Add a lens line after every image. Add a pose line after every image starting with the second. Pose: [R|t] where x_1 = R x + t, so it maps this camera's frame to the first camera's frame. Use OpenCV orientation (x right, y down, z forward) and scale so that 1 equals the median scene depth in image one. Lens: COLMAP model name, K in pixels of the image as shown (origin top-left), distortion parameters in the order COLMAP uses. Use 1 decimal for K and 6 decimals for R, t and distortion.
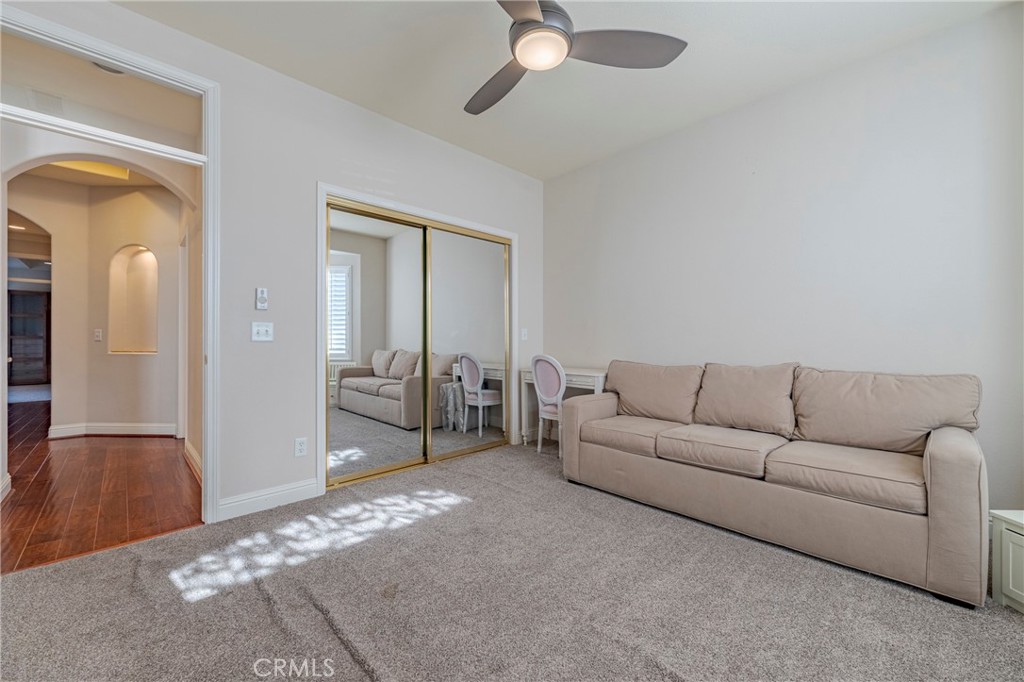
lens RADIAL K [[402.4, 0, 512.8], [0, 402.4, 344.1], [0, 0, 1]] dist [-0.001059, 0.000089]
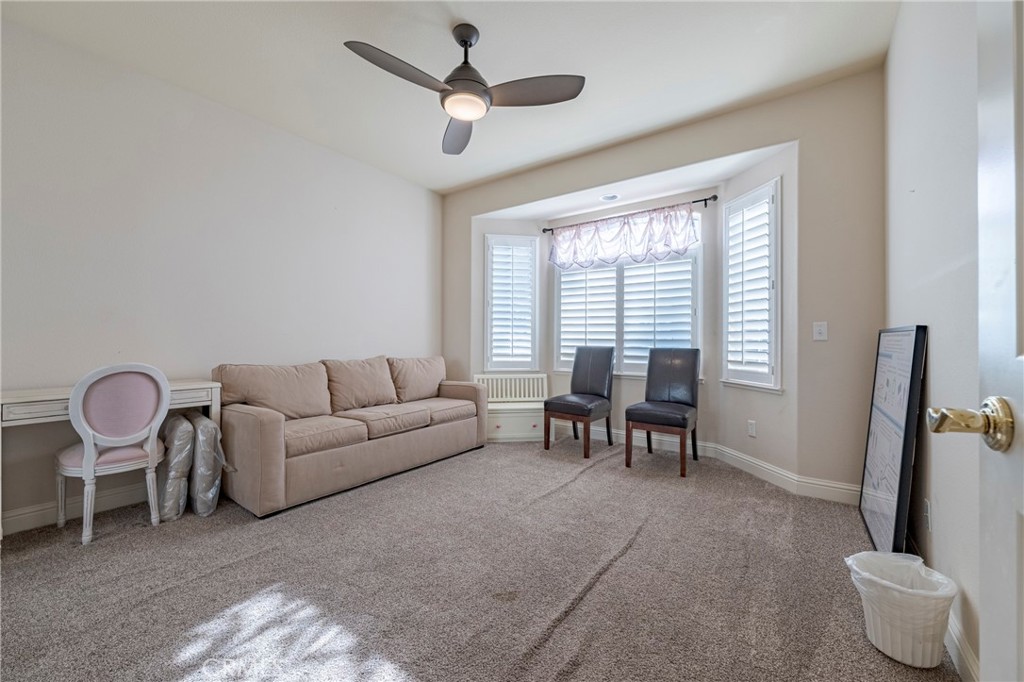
lens RADIAL K [[402.4, 0, 512.3], [0, 402.4, 340.0], [0, 0, 1]] dist [-0.001059, 0.000089]
pose [[-0.176842, 0.005702, 0.984223, -0.856342], [0.005954, 0.999971, -0.004724, -0.002113], [-0.984221, 0.005025, -0.176871, 0.777184]]
